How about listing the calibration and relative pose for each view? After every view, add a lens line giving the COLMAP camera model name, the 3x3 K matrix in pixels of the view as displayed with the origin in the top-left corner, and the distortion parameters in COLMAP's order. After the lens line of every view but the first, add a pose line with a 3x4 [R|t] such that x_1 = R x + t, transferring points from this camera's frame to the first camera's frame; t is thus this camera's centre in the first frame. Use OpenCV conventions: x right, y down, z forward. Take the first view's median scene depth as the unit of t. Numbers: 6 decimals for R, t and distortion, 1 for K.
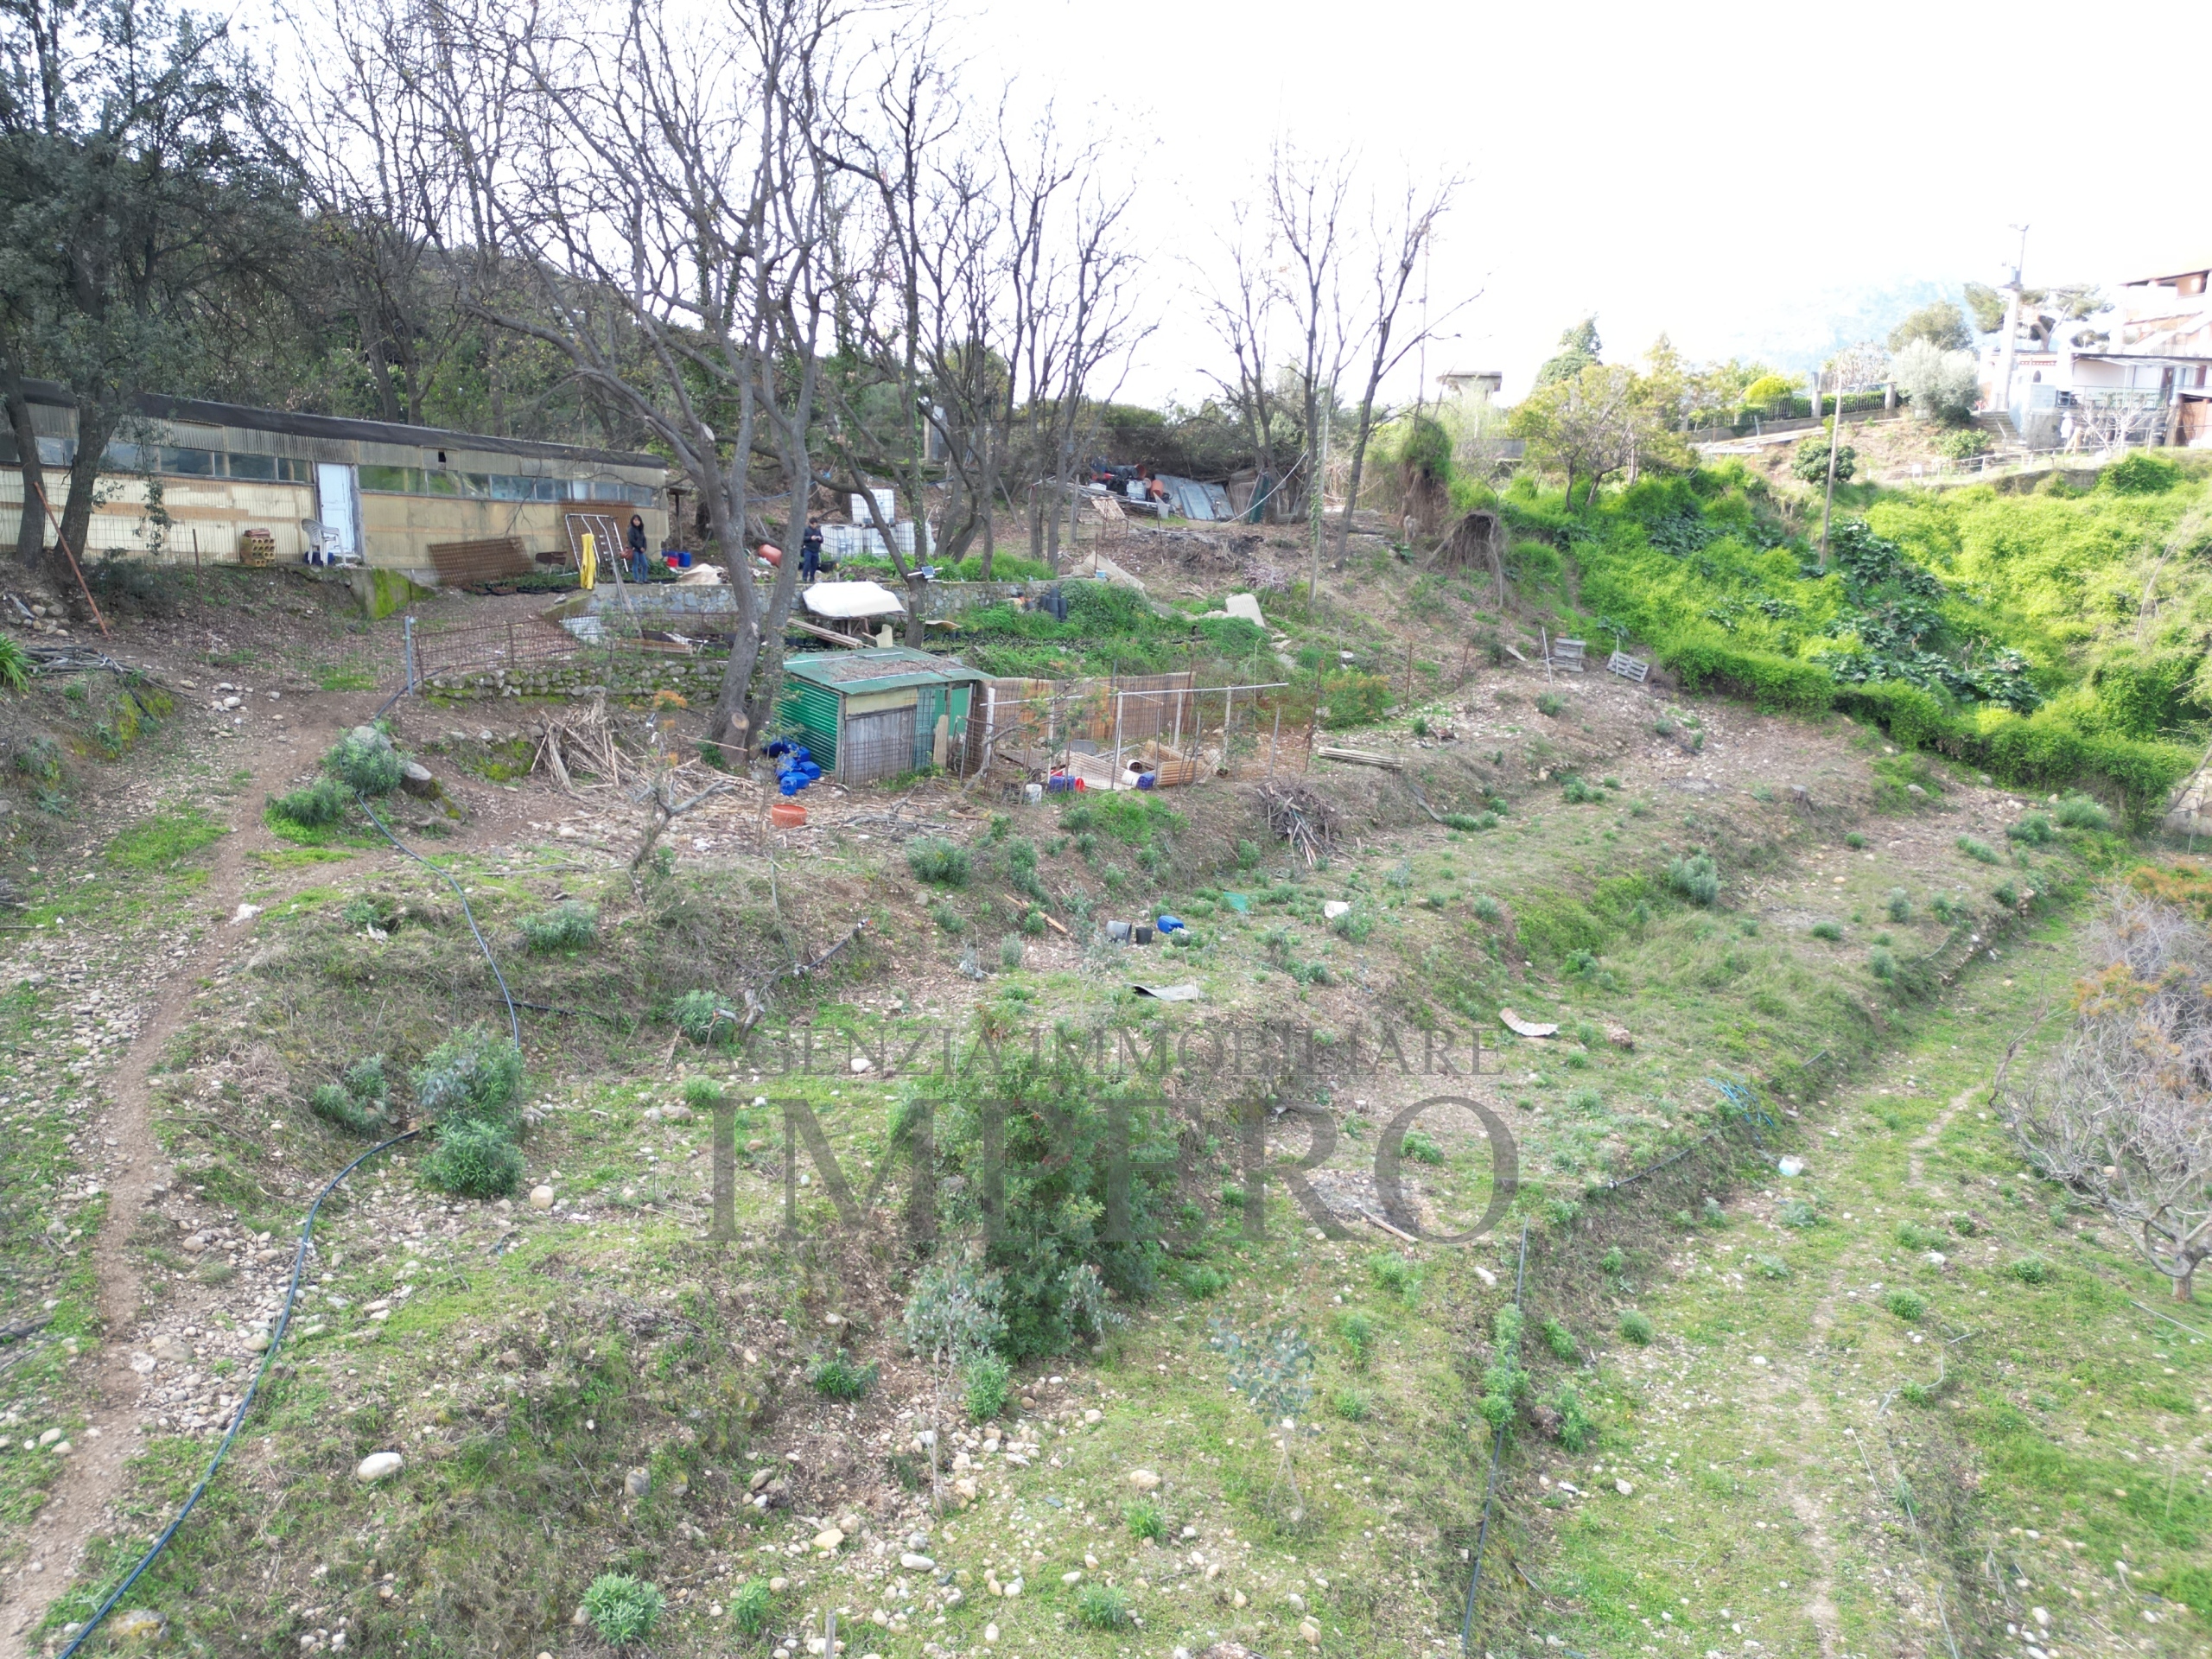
lens RADIAL K [[1541.4, 0, 1100.7], [0, 1541.4, 815.0], [0, 0, 1]] dist [0.074339, -0.067626]
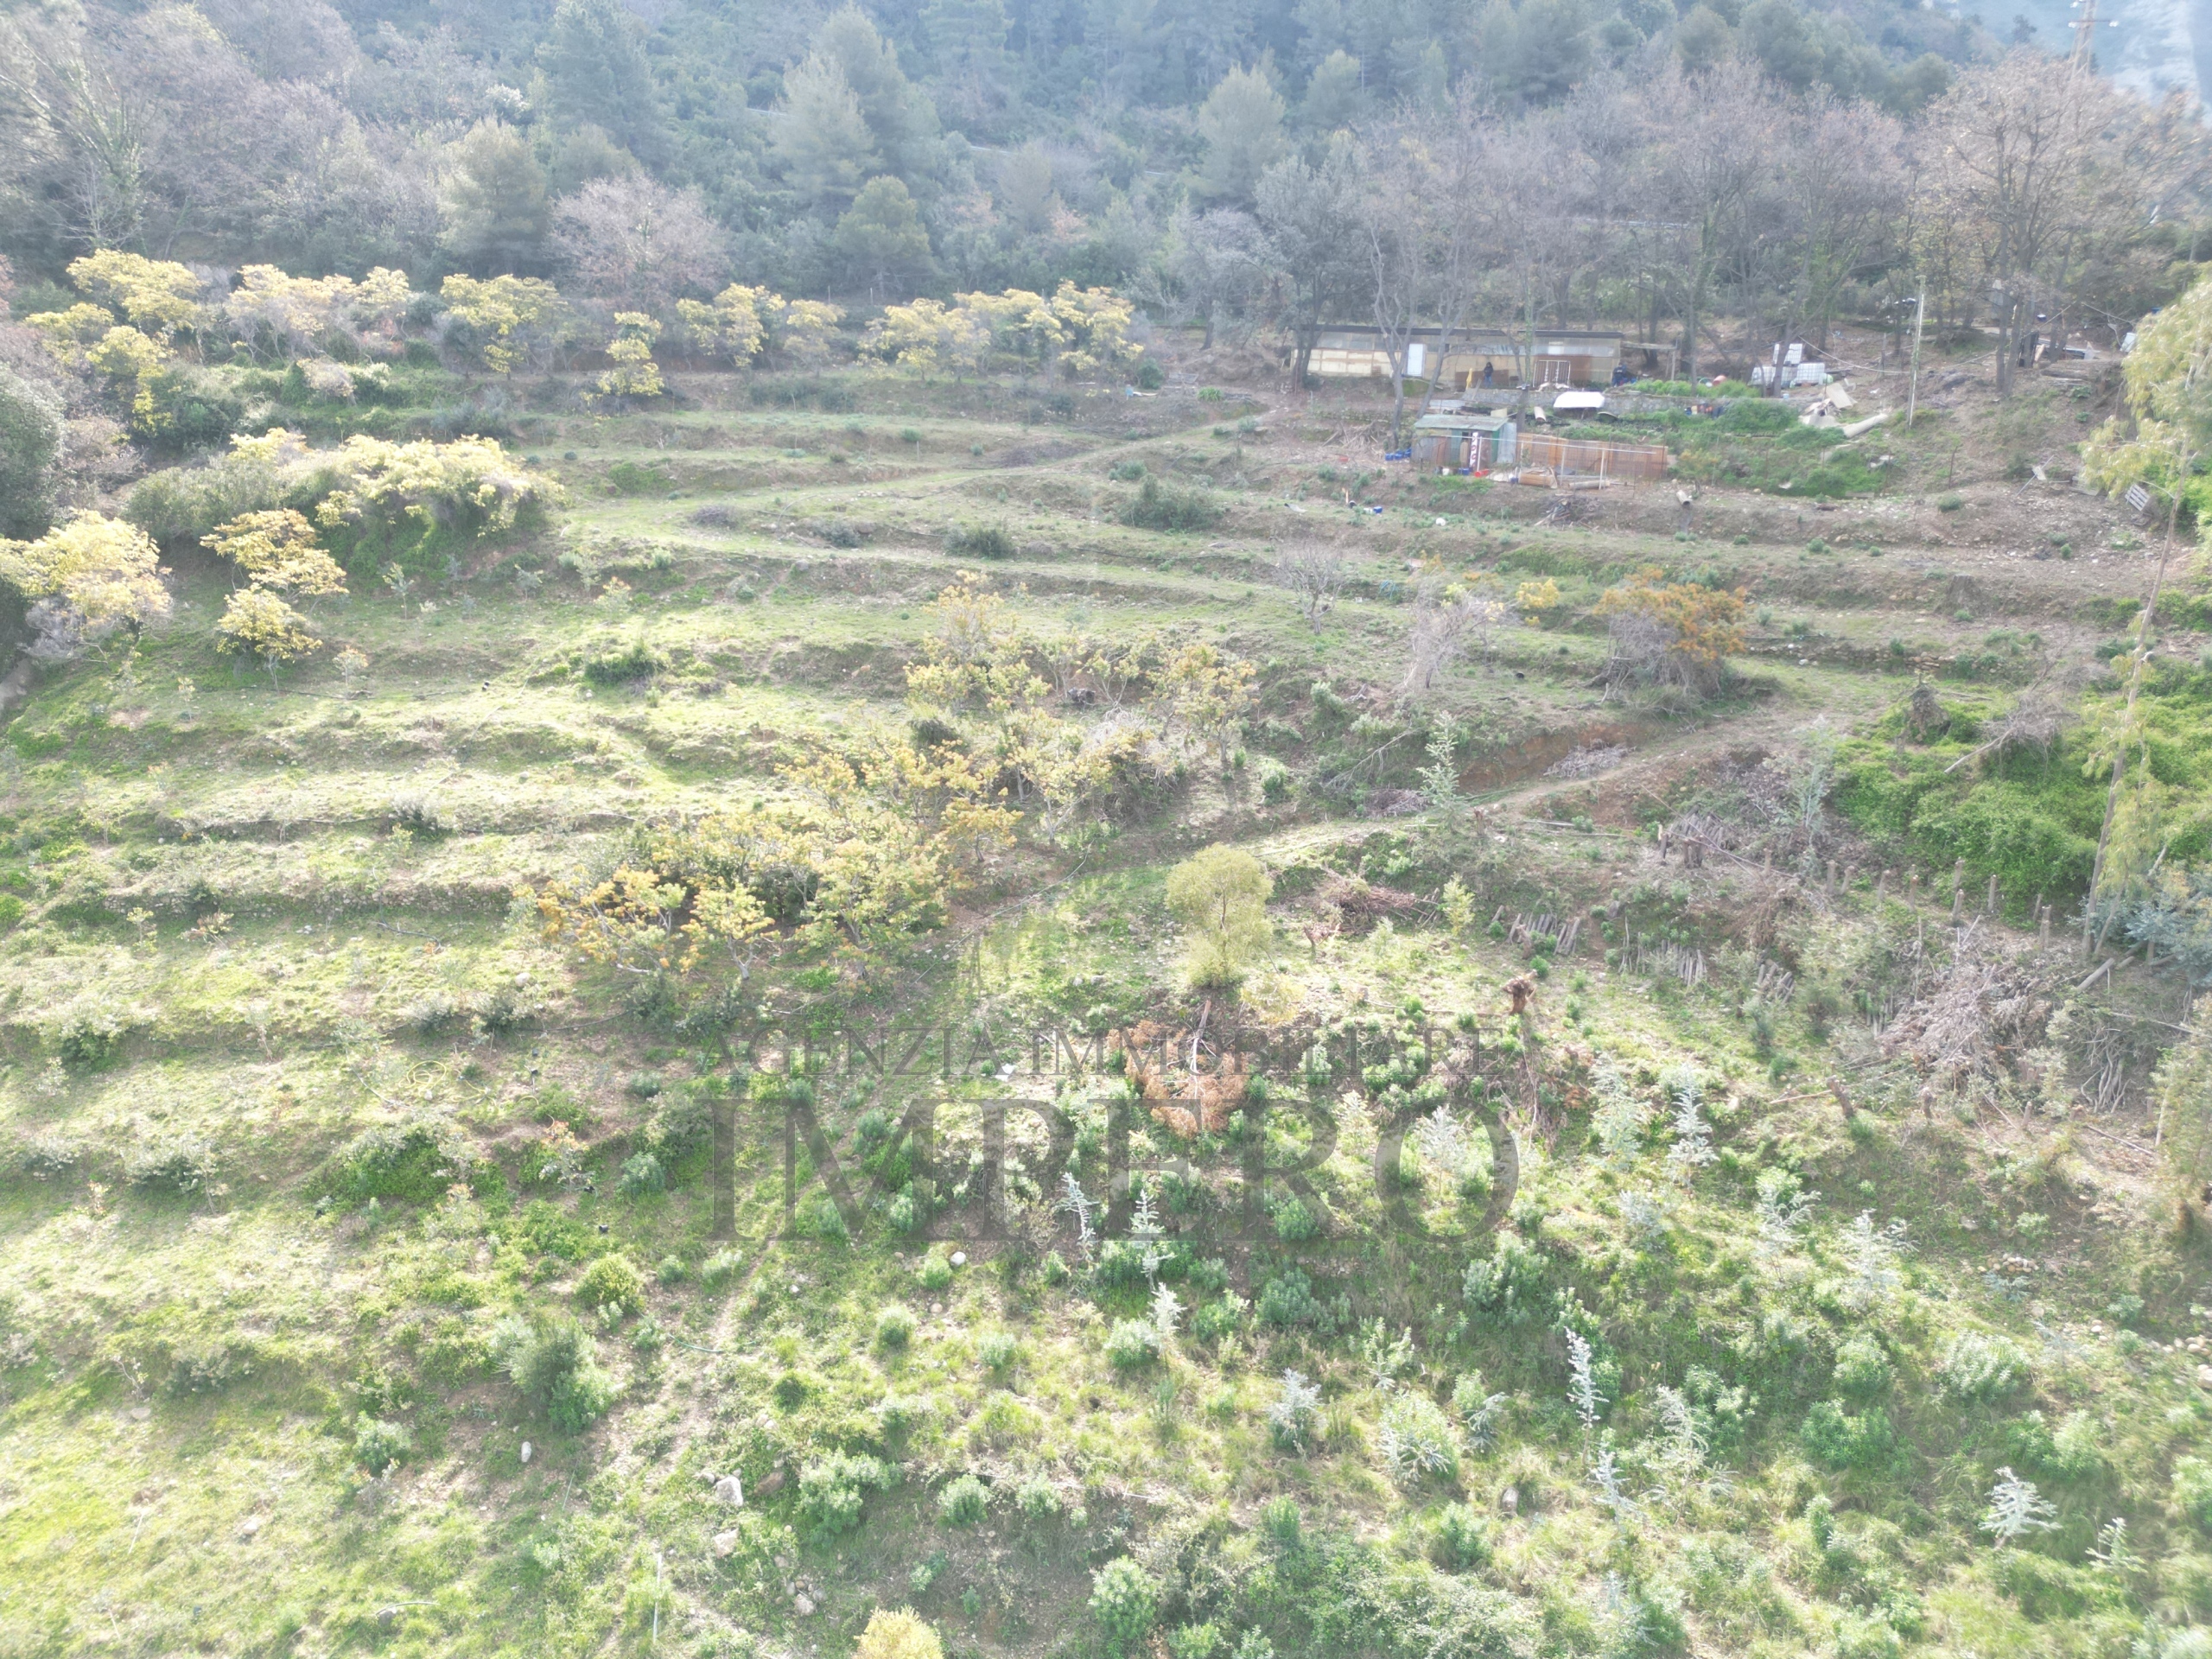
lens RADIAL K [[1541.4, 0, 1106.0], [0, 1541.4, 817.2], [0, 0, 1]] dist [0.074339, -0.067626]
pose [[0.084493, 0.295209, -0.951689, 1.970587], [-0.189580, 0.942421, 0.275503, -0.059909], [0.978223, 0.157143, 0.135593, 0.124065]]
